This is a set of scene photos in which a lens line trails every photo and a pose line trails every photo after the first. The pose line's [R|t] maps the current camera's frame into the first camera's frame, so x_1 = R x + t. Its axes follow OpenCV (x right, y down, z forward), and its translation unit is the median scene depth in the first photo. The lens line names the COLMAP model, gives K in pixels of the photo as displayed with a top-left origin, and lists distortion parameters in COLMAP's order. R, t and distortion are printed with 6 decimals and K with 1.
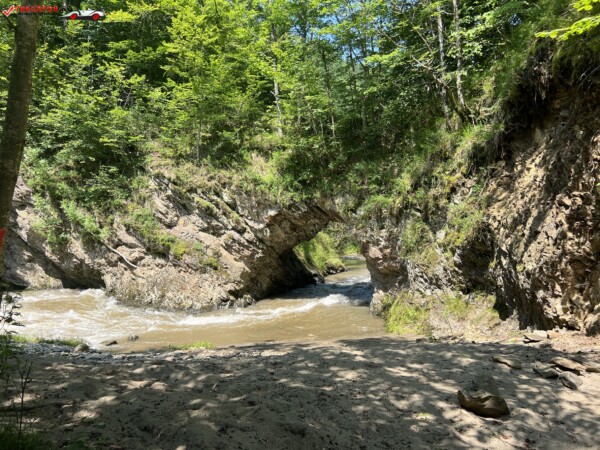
lens RADIAL K [[453.9, 0, 298.6], [0, 453.9, 223.6], [0, 0, 1]] dist [0.052365, -0.066350]
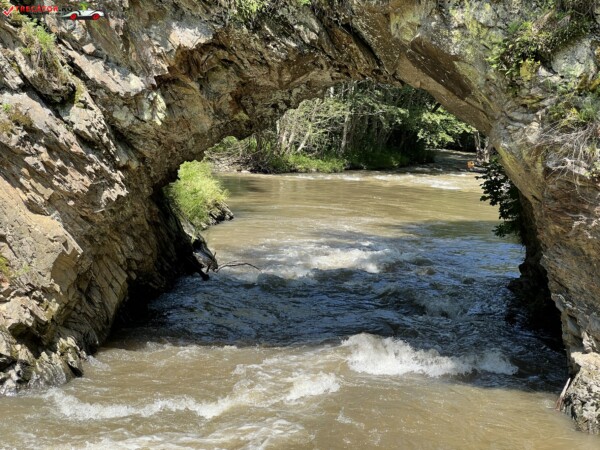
lens RADIAL K [[1364.8, 0, 297.7], [0, 1364.8, 217.5], [0, 0, 1]] dist [0.258068, 0.000000]
pose [[0.959356, 0.032740, 0.280292, -0.215211], [-0.068424, 0.990595, 0.118486, -0.018703], [-0.273777, -0.132849, 0.952574, 0.203930]]
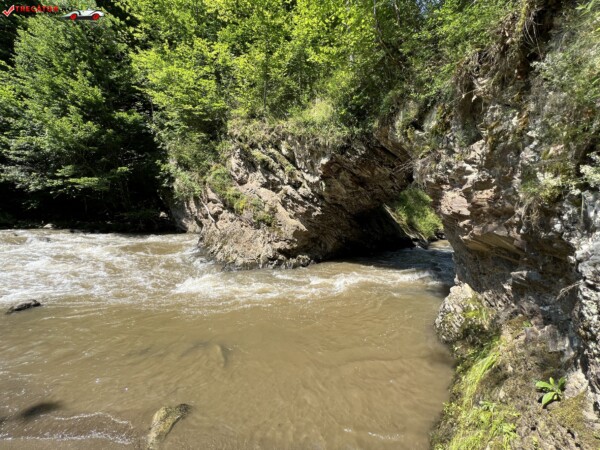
lens RADIAL K [[241.4, 0, 299.2], [0, 241.4, 225.8], [0, 0, 1]] dist [-0.002637, 0.001160]
pose [[0.853917, 0.052879, -0.517716, 0.133323], [-0.008648, 0.996129, 0.087481, 0.054788], [0.520337, -0.070225, 0.851068, 0.590106]]
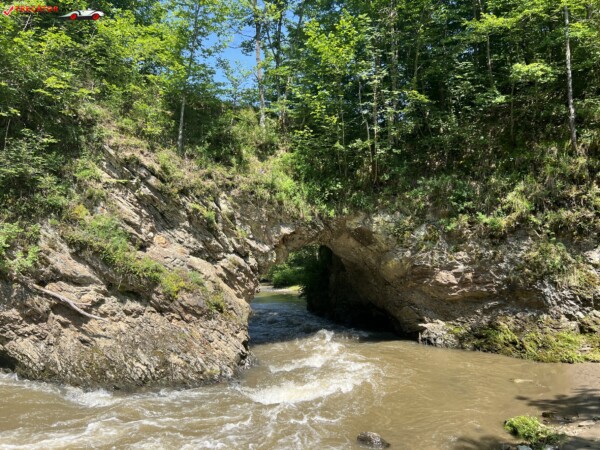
lens RADIAL K [[453.9, 0, 303.5], [0, 453.9, 228.1], [0, 0, 1]] dist [0.052365, -0.066350]
pose [[0.762908, 0.040187, 0.645257, -0.519019], [-0.003964, 0.998338, -0.057490, 0.015367], [-0.646495, 0.041301, 0.761799, 0.401252]]
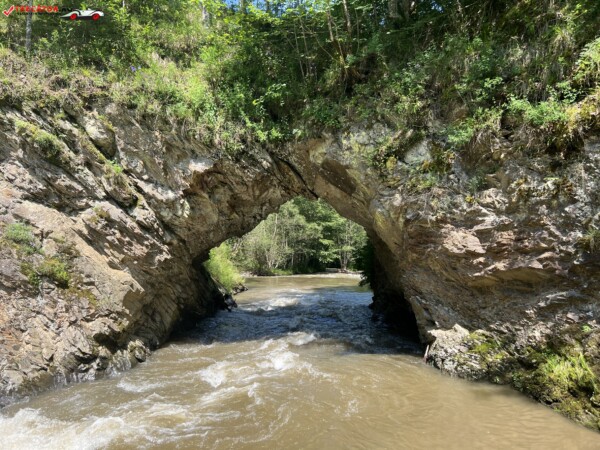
lens RADIAL K [[453.9, 0, 297.8], [0, 453.9, 224.4], [0, 0, 1]] dist [0.052365, -0.066350]
pose [[0.947246, 0.028404, 0.319246, -0.110350], [-0.014420, 0.998834, -0.046083, 0.057374], [-0.320183, 0.039049, 0.946551, 0.506357]]
